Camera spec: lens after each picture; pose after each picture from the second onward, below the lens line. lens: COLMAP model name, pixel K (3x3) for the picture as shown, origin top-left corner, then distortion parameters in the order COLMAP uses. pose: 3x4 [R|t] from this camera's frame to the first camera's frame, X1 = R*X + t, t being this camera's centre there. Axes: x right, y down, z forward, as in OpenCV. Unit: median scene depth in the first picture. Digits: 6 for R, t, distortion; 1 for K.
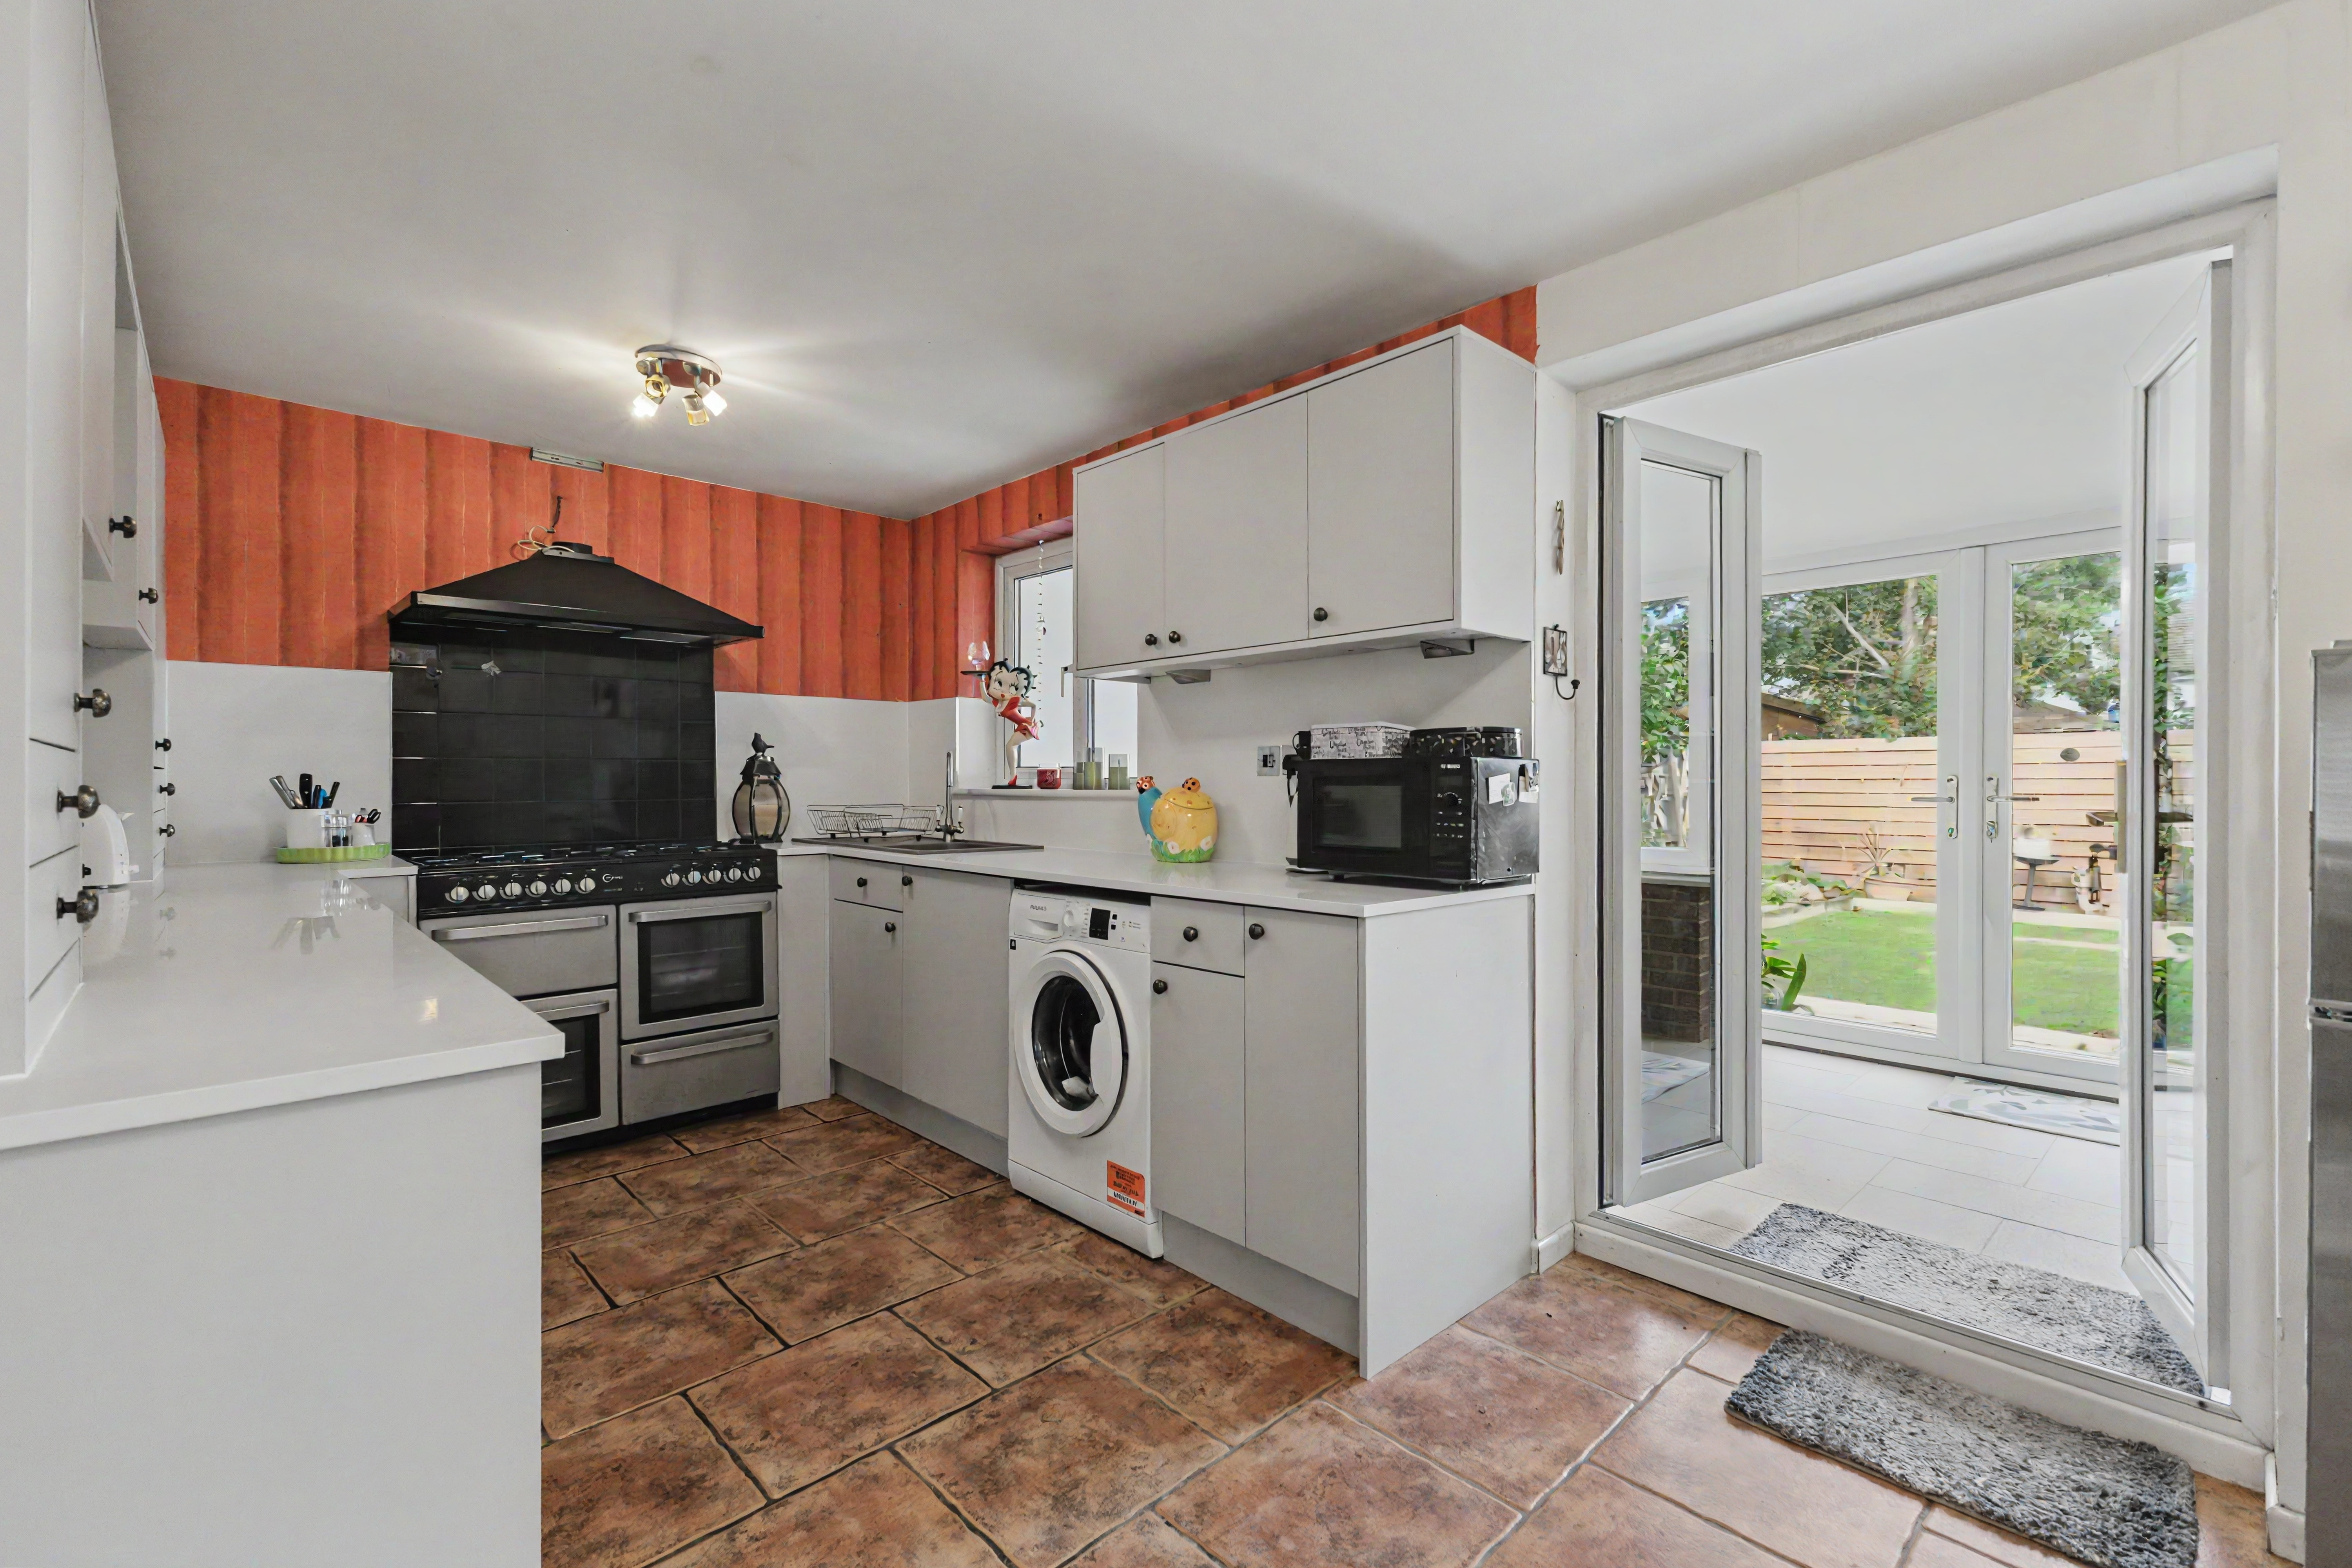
lens RADIAL K [[1021.3, 0, 1181.1], [0, 1021.3, 783.4], [0, 0, 1]] dist [0.012708, -0.003056]
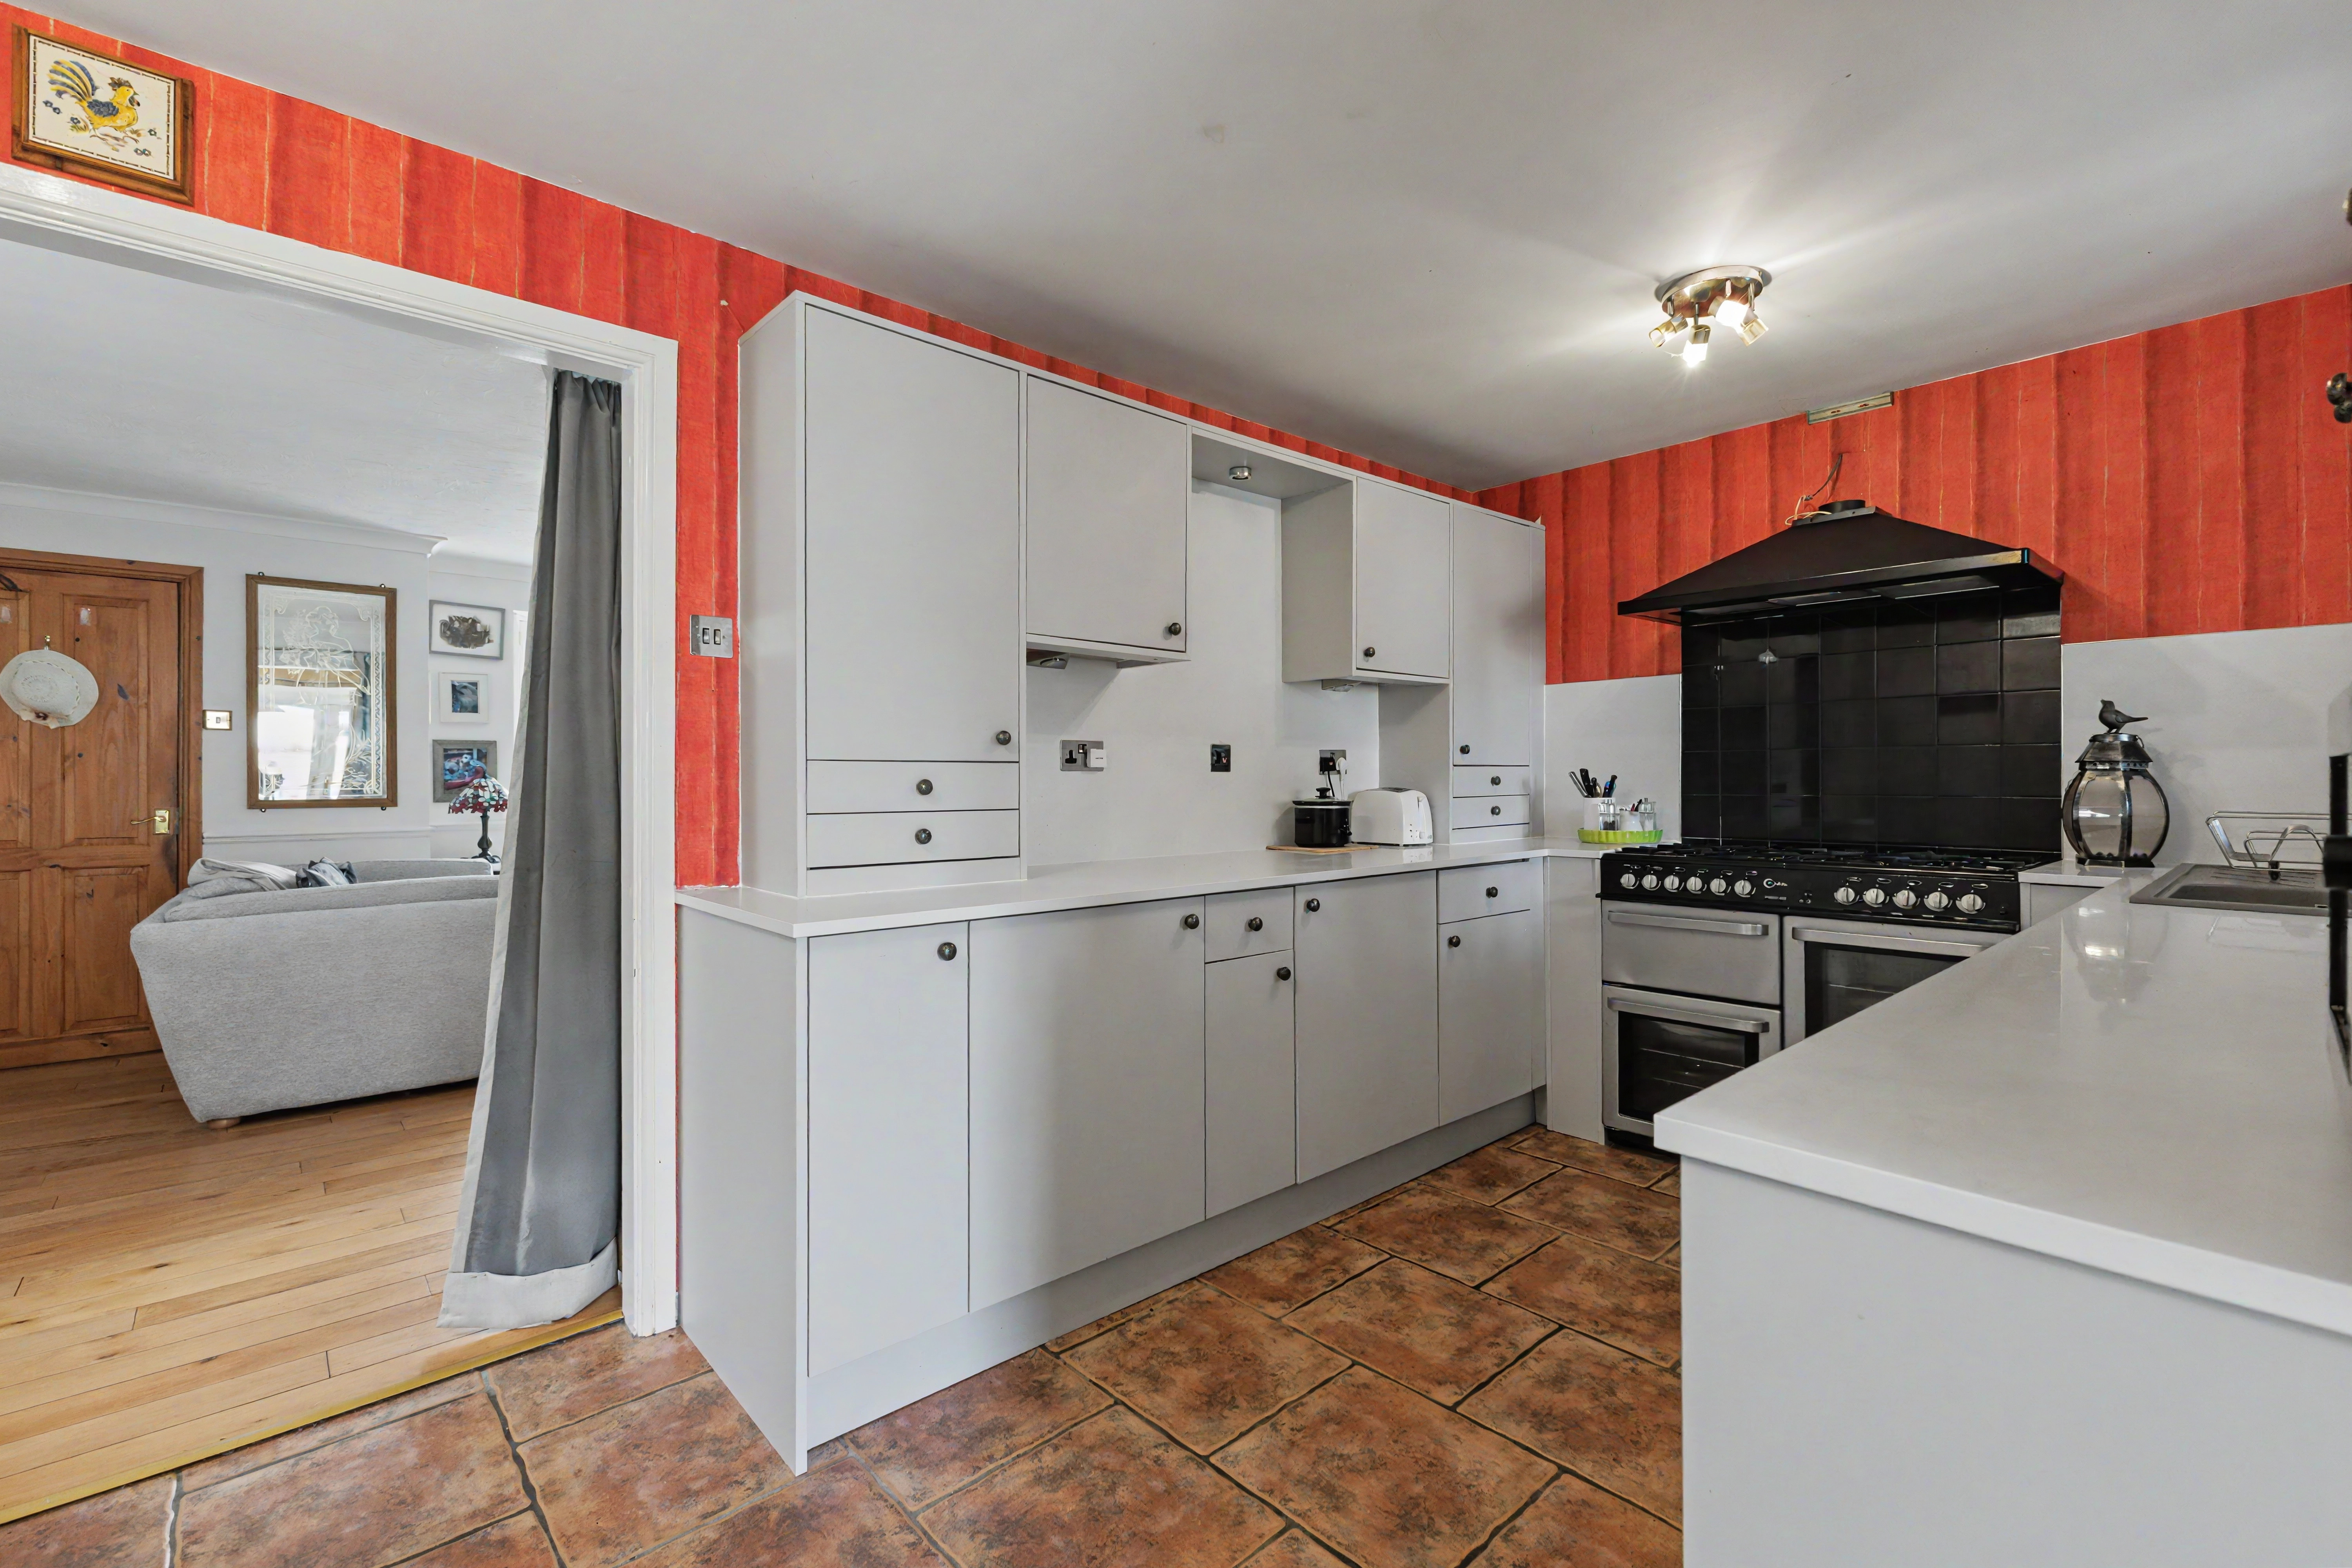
lens RADIAL K [[1021.3, 0, 1186.8], [0, 1021.3, 780.9], [0, 0, 1]] dist [0.012708, -0.003056]
pose [[-0.022323, 0.002587, -0.999747, 0.332901], [0.002486, 0.999994, 0.002532, 0.000415], [0.999748, -0.002429, -0.022329, 0.513309]]
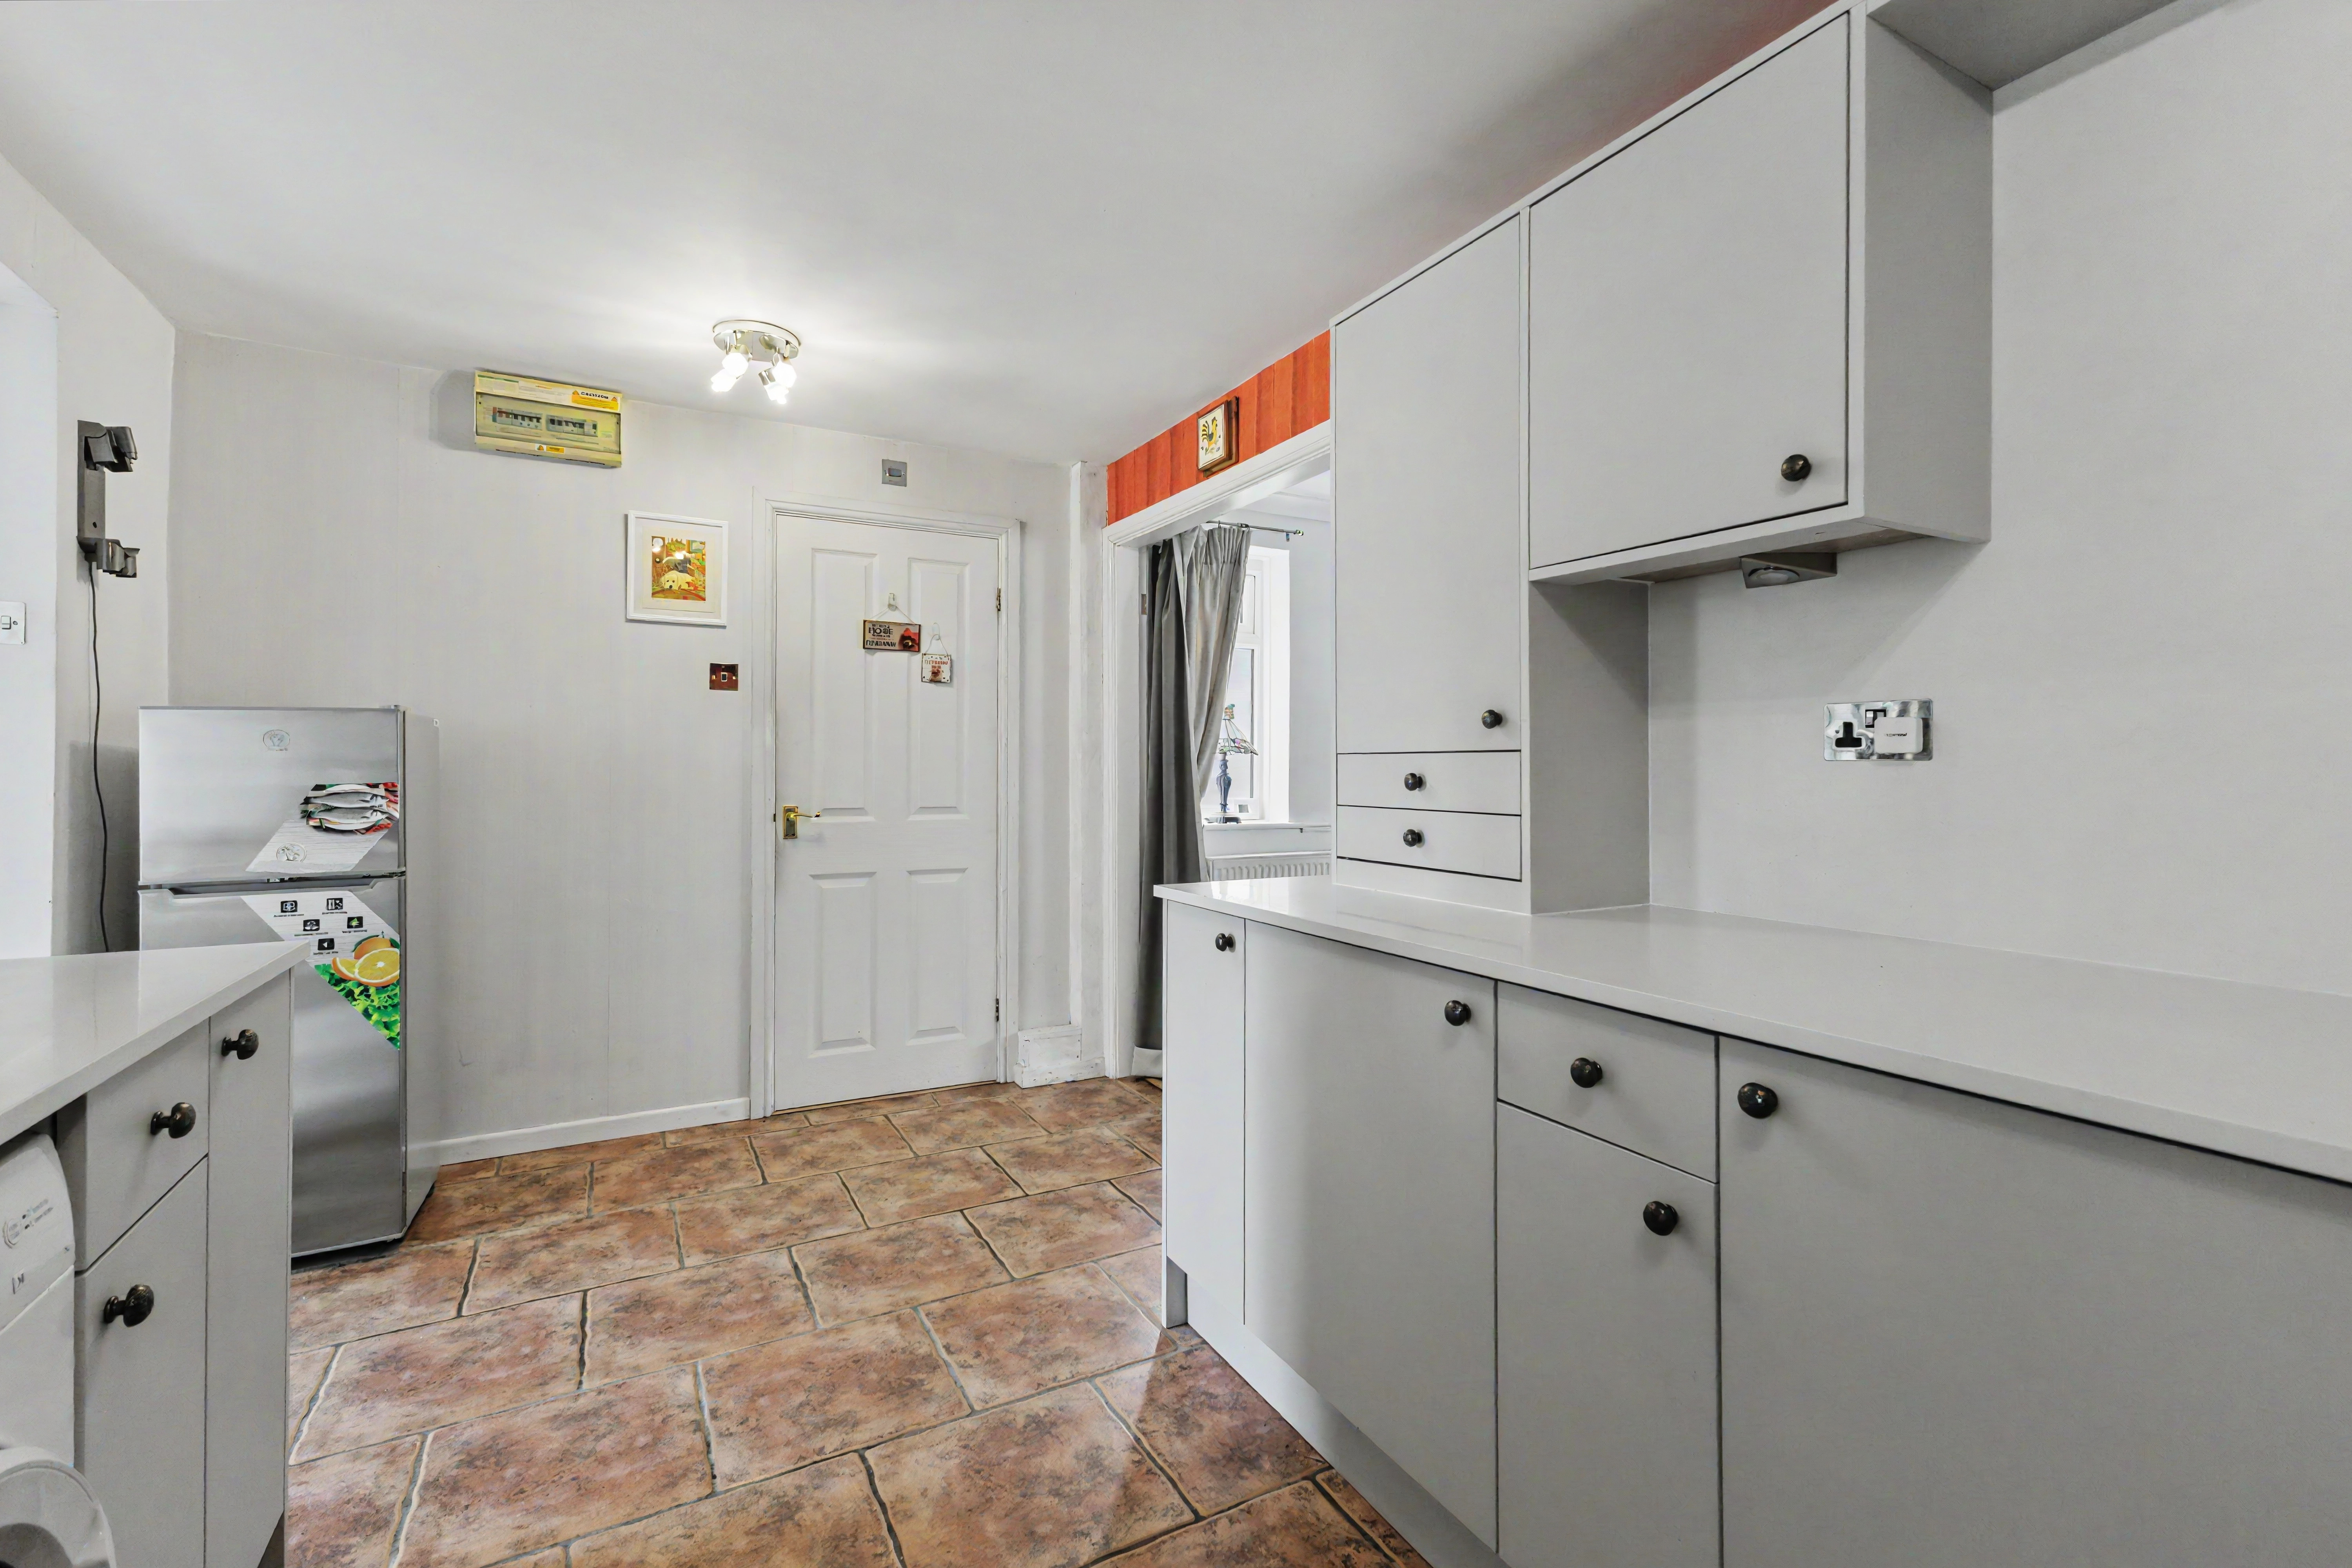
lens RADIAL K [[1021.3, 0, 1176.3], [0, 1021.3, 769.2], [0, 0, 1]] dist [0.012708, -0.003056]
pose [[-0.965704, -0.005683, 0.259585, -0.359987], [-0.006045, 0.999982, -0.000594, -0.000366], [-0.259576, -0.002143, -0.965720, 0.933652]]
